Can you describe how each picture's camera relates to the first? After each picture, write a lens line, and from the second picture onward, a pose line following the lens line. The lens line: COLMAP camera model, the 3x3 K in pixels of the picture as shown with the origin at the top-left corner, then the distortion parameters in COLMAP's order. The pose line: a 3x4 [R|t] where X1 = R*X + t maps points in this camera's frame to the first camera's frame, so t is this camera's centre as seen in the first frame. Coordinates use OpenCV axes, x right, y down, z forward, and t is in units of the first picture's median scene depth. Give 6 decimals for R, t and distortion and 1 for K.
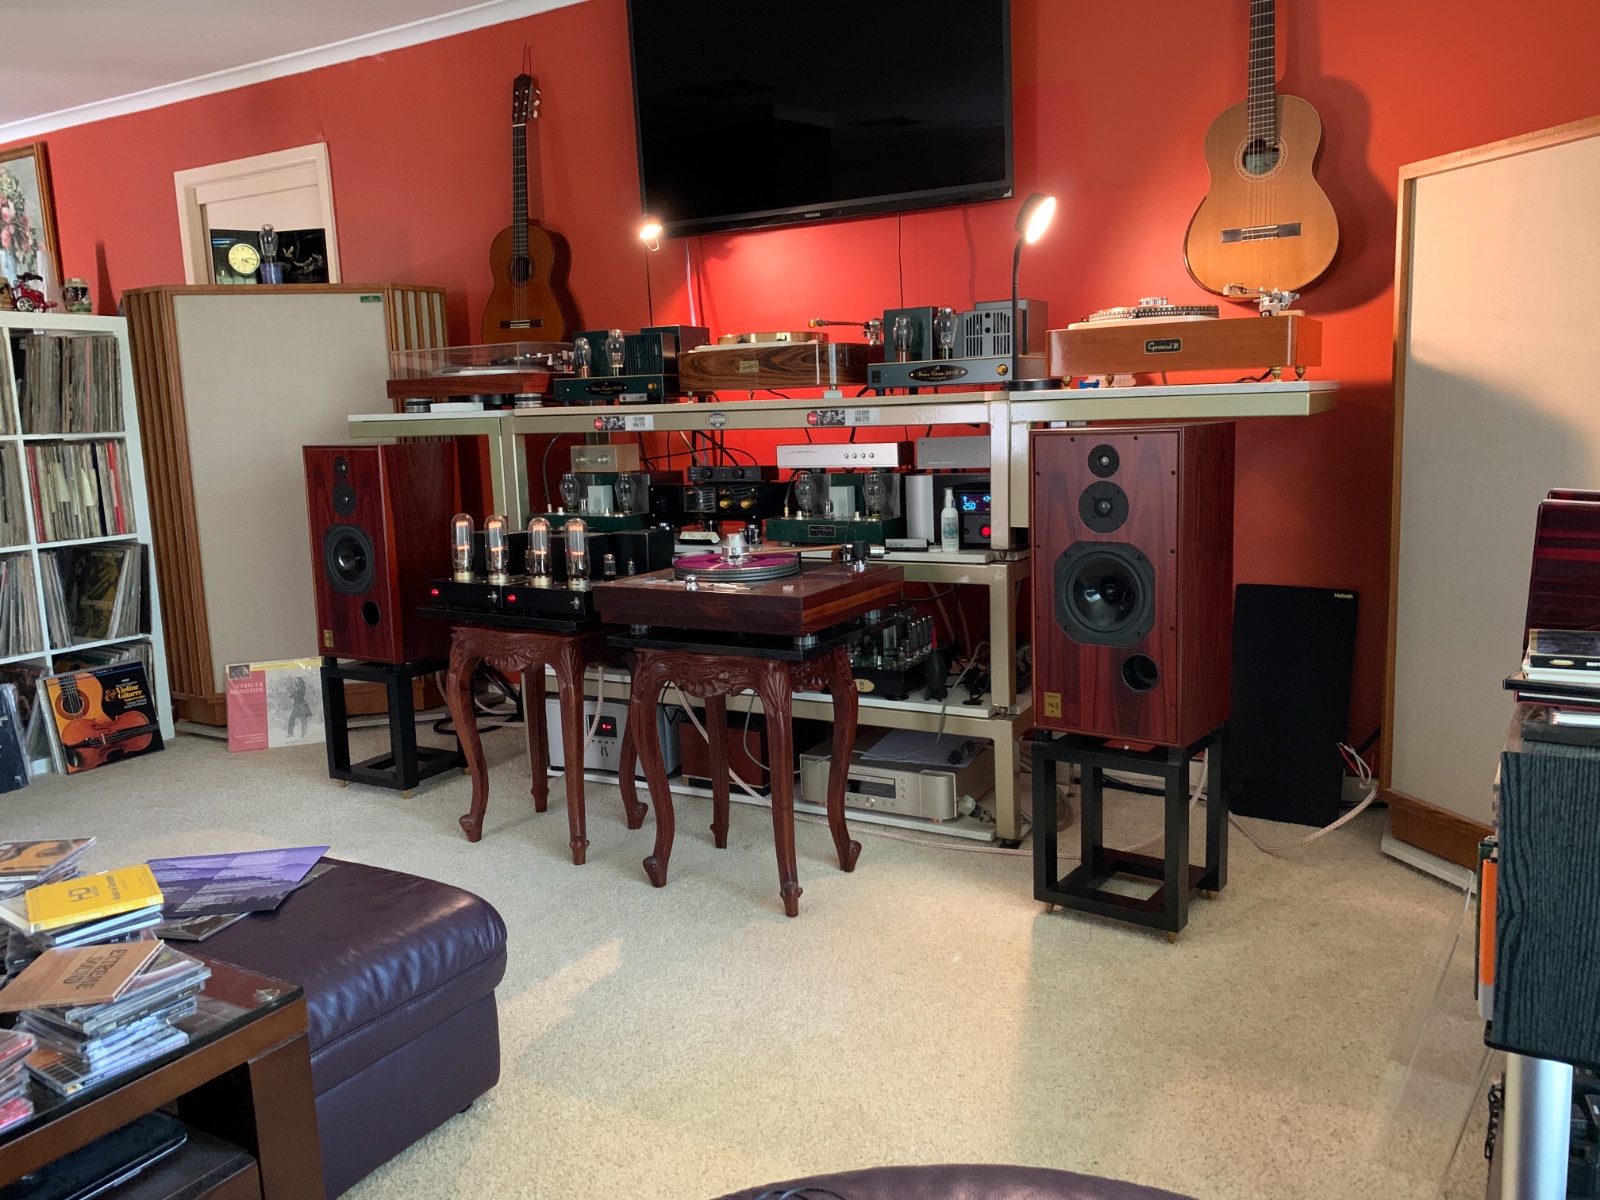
lens RADIAL K [[1210.4, 0, 800.0], [0, 1210.4, 600.0], [0, 0, 1]] dist [0.062088, -0.067174]
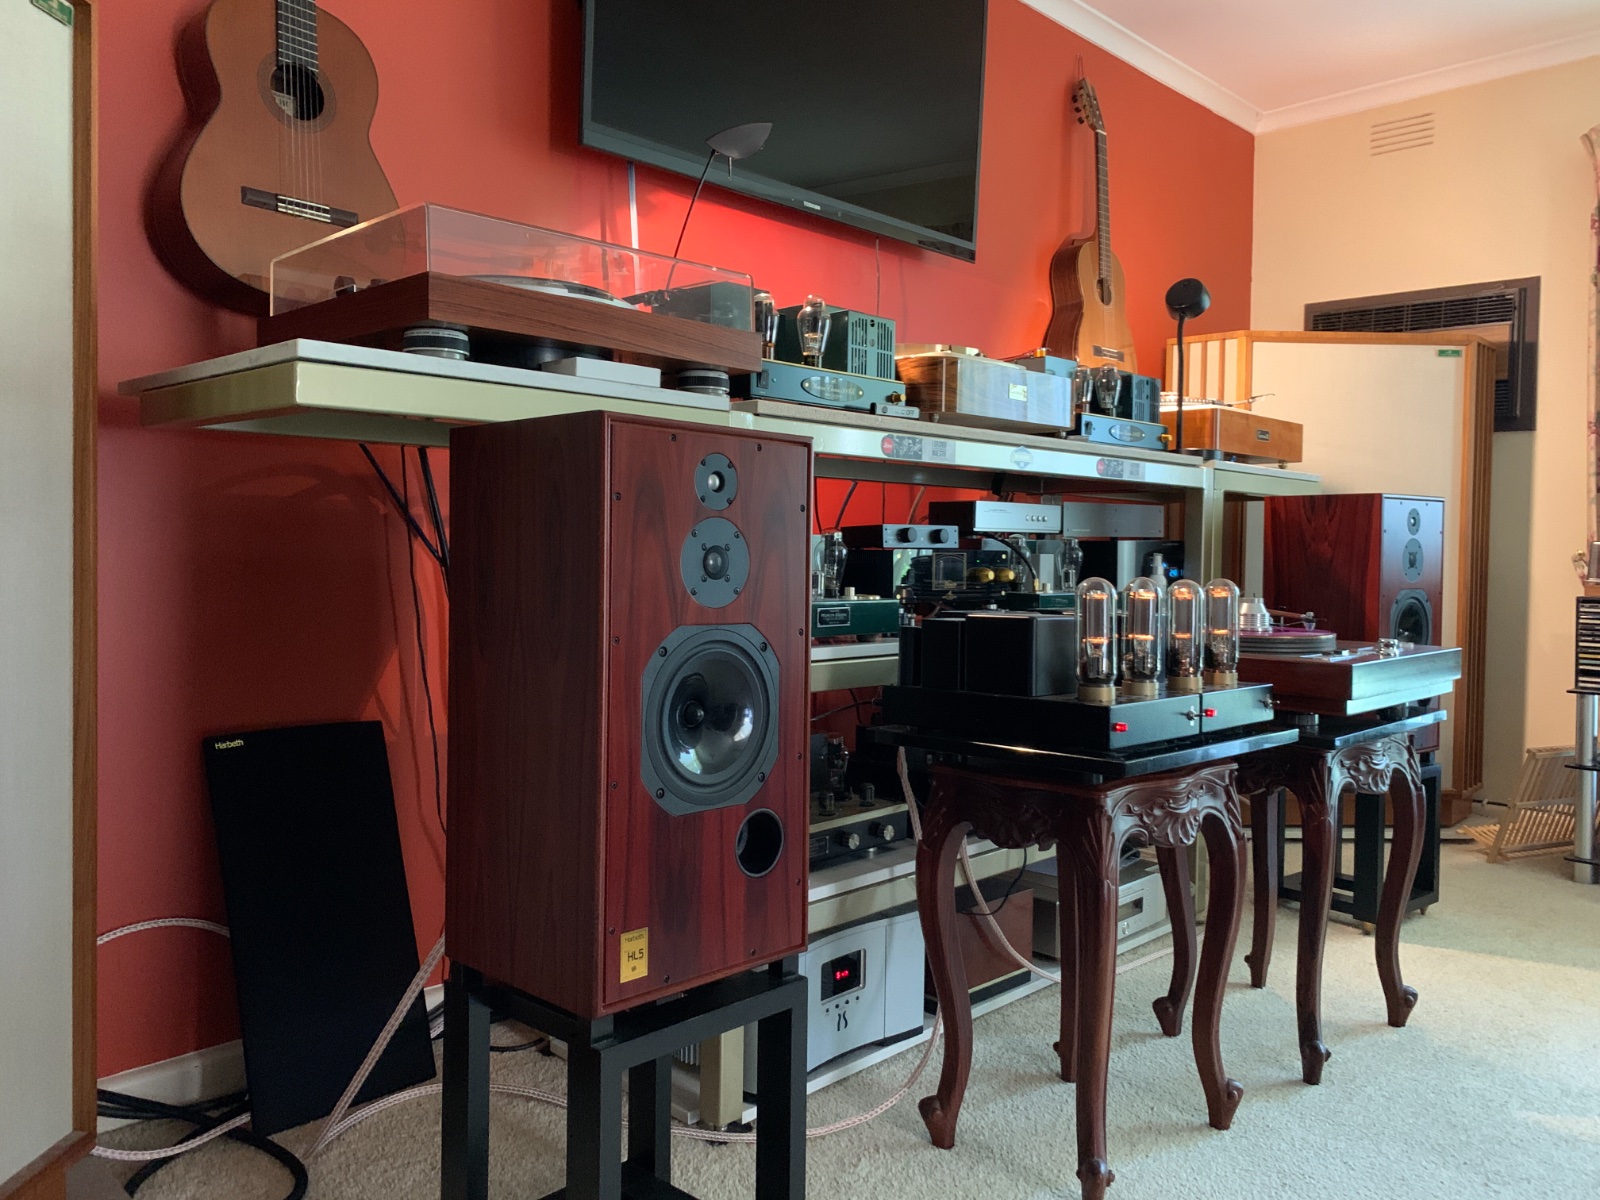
lens RADIAL K [[1213.4, 0, 800.0], [0, 1213.4, 600.0], [0, 0, 1]] dist [0.145555, -0.261087]
pose [[0.250864, -0.004185, 0.968013, -0.807863], [0.135353, 0.990319, -0.030795, -0.059793], [-0.958513, 0.138749, 0.249002, 0.957364]]
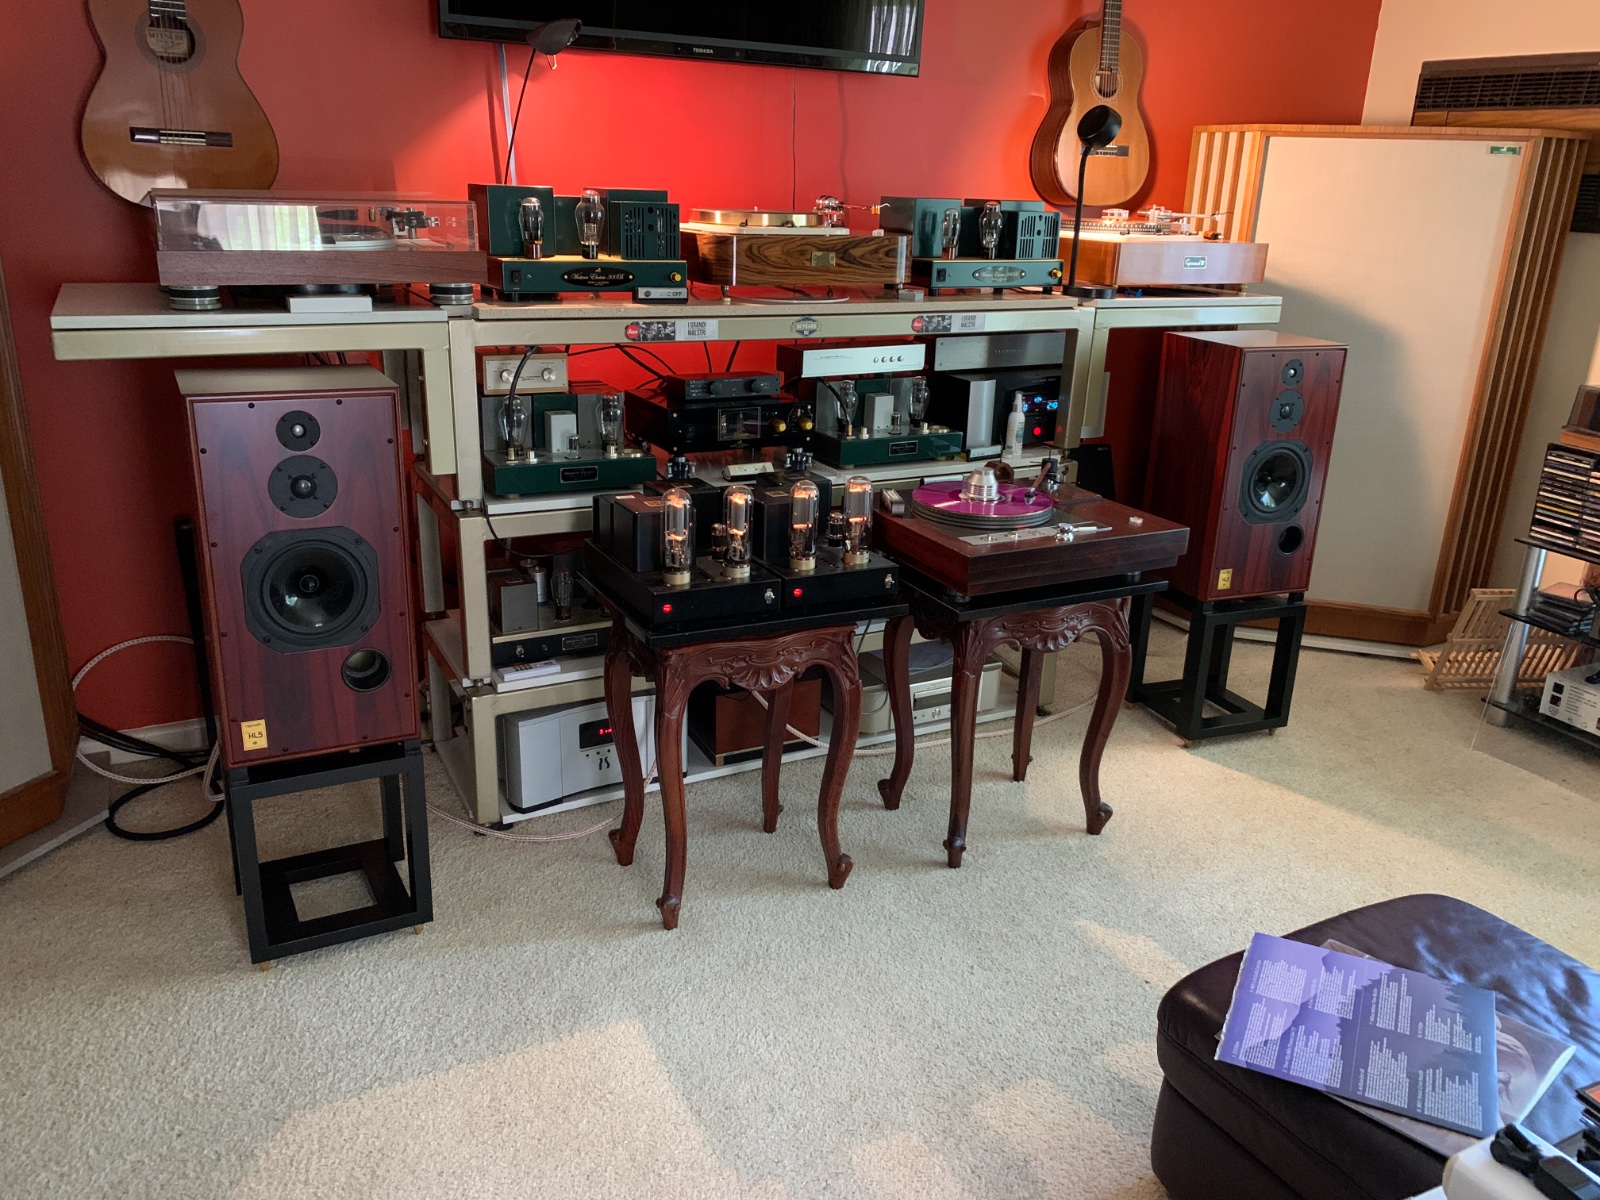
lens RADIAL K [[1210.4, 0, 800.0], [0, 1210.4, 600.0], [0, 0, 1]] dist [0.062088, -0.067174]
pose [[0.538772, -0.225358, 0.811751, -0.778663], [0.081456, 0.972978, 0.216054, -0.146090], [-0.838505, -0.050282, 0.542570, 0.548734]]
